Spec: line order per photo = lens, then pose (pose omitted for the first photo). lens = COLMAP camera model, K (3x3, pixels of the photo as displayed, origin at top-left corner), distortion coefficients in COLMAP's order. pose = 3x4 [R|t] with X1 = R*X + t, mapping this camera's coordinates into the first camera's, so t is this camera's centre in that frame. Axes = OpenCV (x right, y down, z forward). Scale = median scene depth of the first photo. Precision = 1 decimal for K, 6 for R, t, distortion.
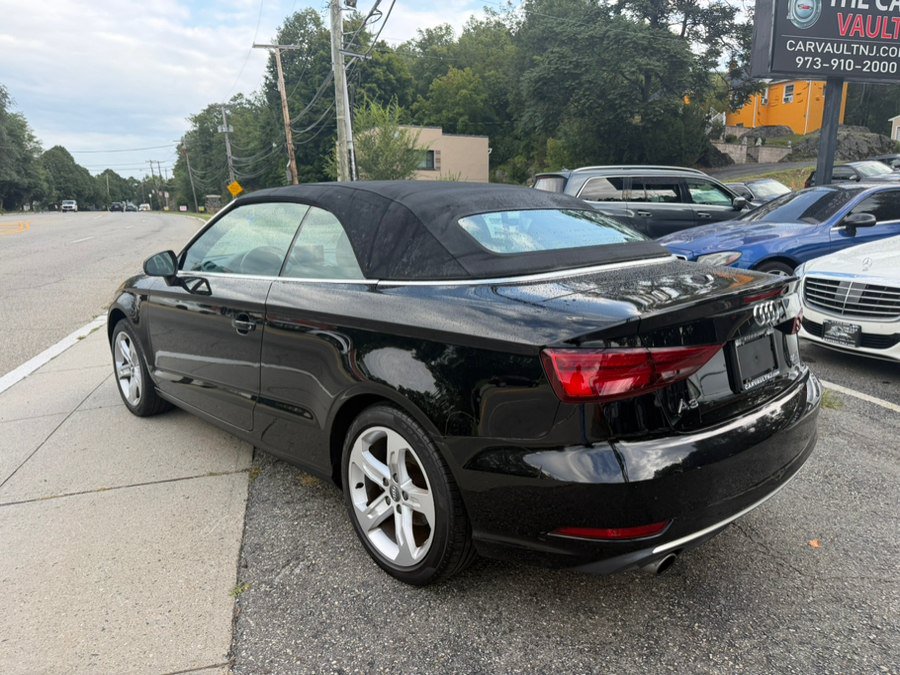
lens RADIAL K [[670.6, 0, 453.2], [0, 670.6, 337.8], [0, 0, 1]] dist [0.002248, -0.004454]
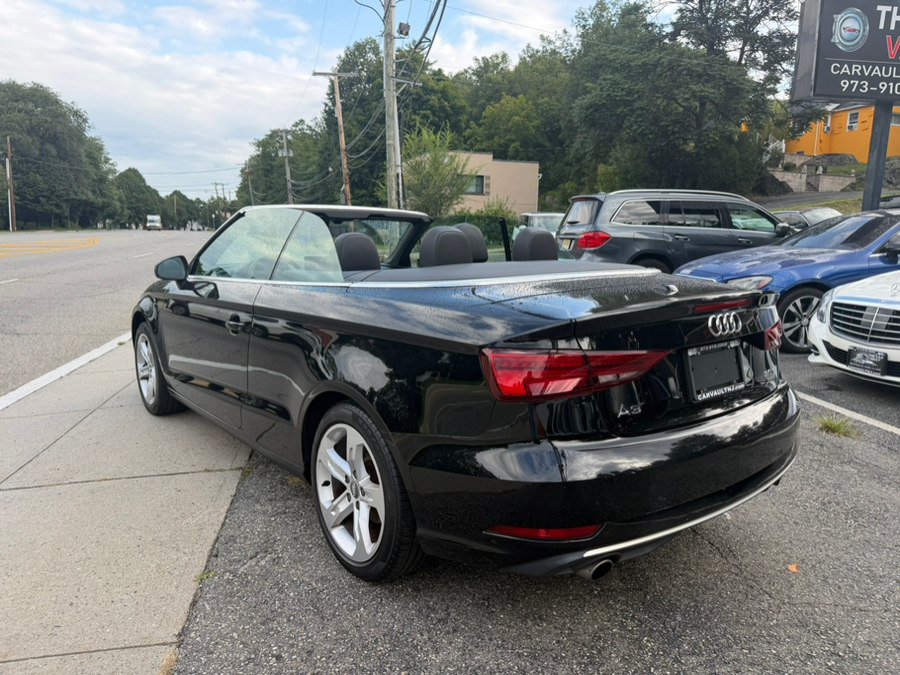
lens RADIAL K [[668.6, 0, 447.0], [0, 668.6, 339.2], [0, 0, 1]] dist [0.008848, -0.012267]
pose [[0.995851, 0.031276, -0.085455, 0.011480], [-0.034180, 0.998879, -0.032740, 0.002631], [0.084335, 0.035525, 0.995804, -0.001070]]
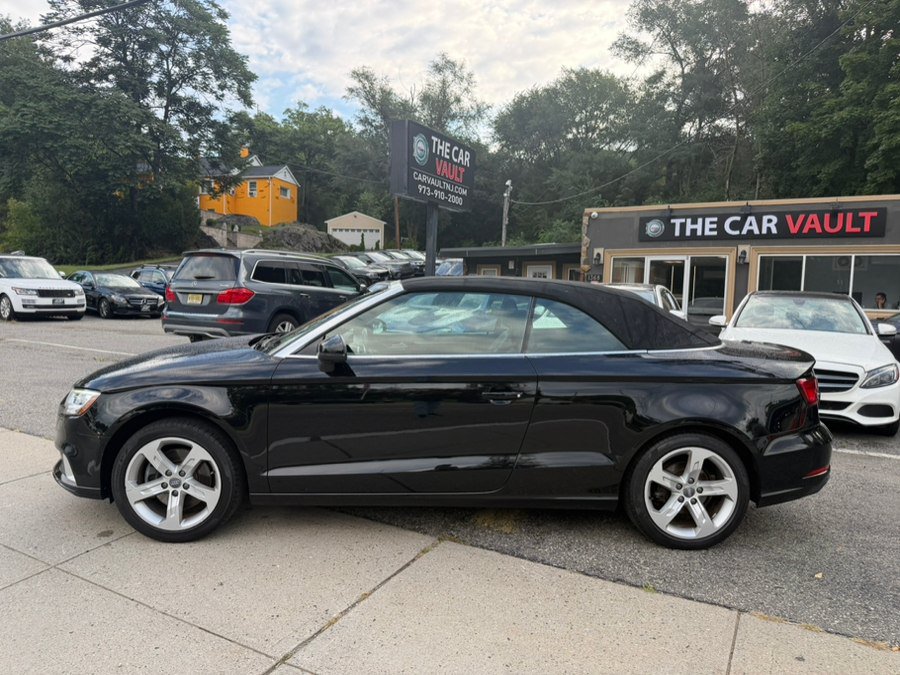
lens RADIAL K [[647.2, 0, 469.6], [0, 647.2, 365.3], [0, 0, 1]] dist [-0.000143, -0.008768]
pose [[0.656806, -0.054024, 0.752122, -0.132689], [0.103953, 0.994394, -0.019353, -0.007376], [-0.746860, 0.090896, 0.658740, 0.032594]]
